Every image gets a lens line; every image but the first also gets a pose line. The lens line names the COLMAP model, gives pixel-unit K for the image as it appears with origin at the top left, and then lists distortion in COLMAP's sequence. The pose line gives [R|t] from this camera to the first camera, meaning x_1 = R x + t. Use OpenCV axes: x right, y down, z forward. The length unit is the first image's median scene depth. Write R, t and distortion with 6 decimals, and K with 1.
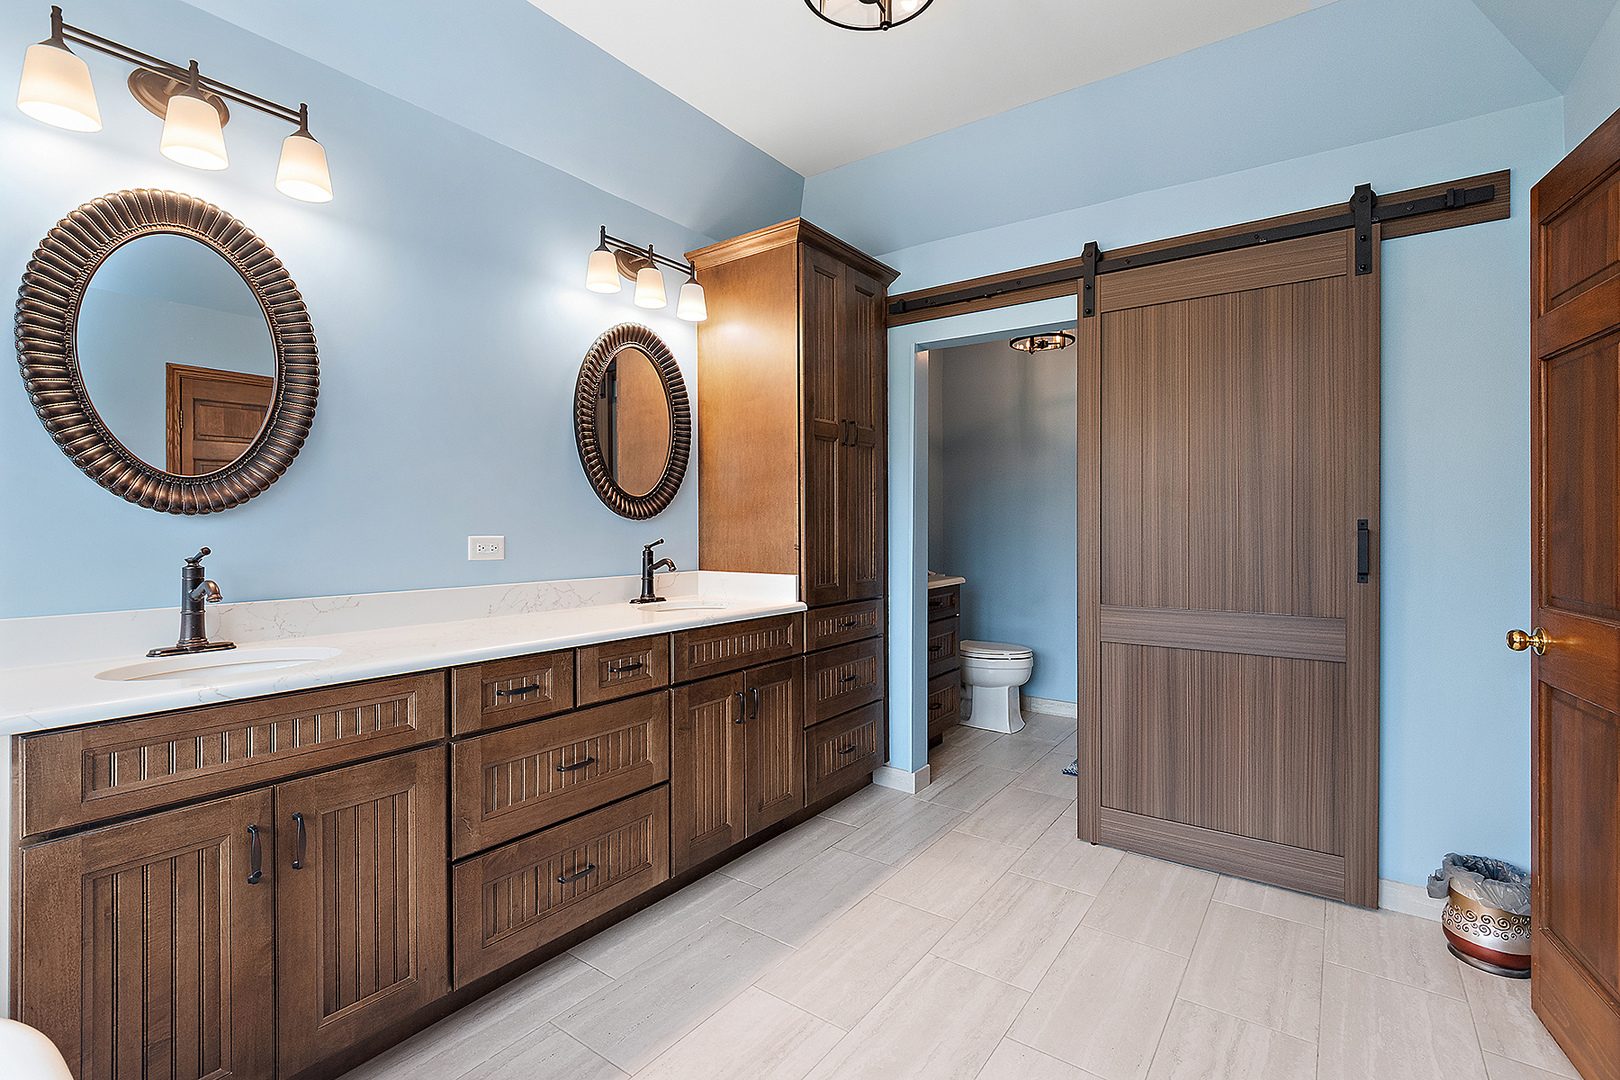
lens RADIAL K [[654.3, 0, 806.0], [0, 654.3, 541.2], [0, 0, 1]] dist [-0.013612, 0.000025]
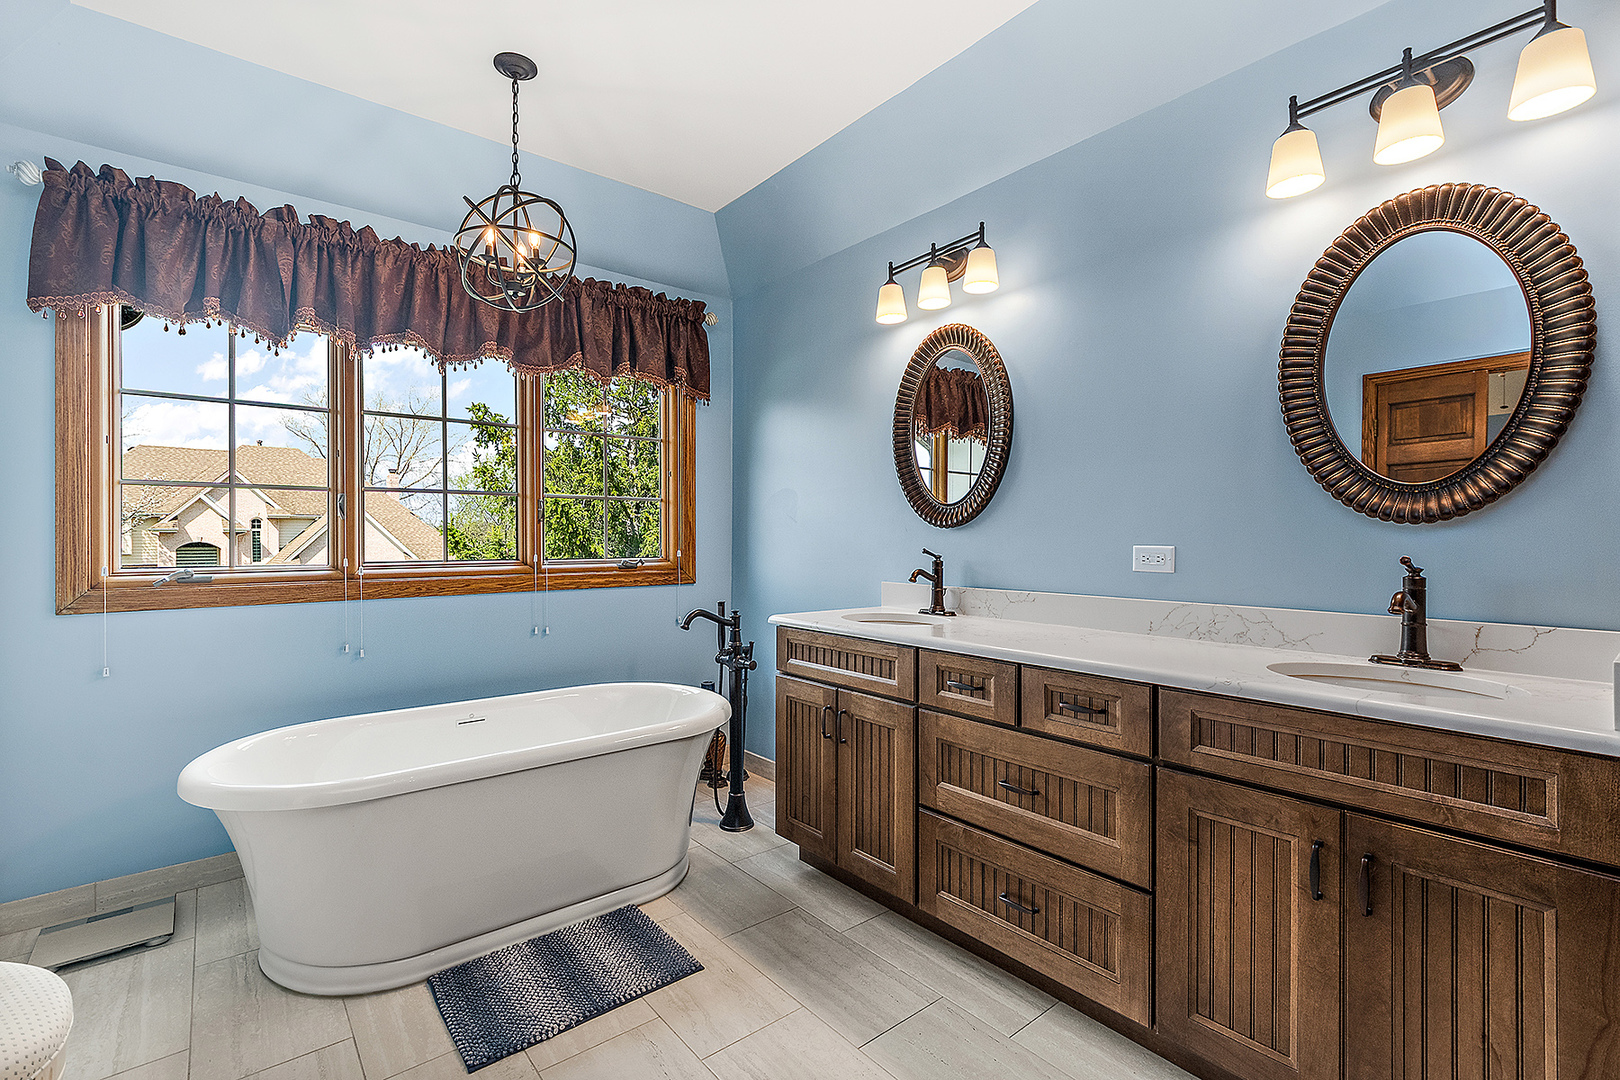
lens RADIAL K [[723.2, 0, 814.8], [0, 723.2, 550.2], [0, 0, 1]] dist [-0.010206, 0.000288]
pose [[-0.200753, 0.019539, -0.979447, 0.486559], [-0.021372, 0.999476, 0.024320, -0.012788], [0.979409, 0.025815, -0.200230, 0.614814]]
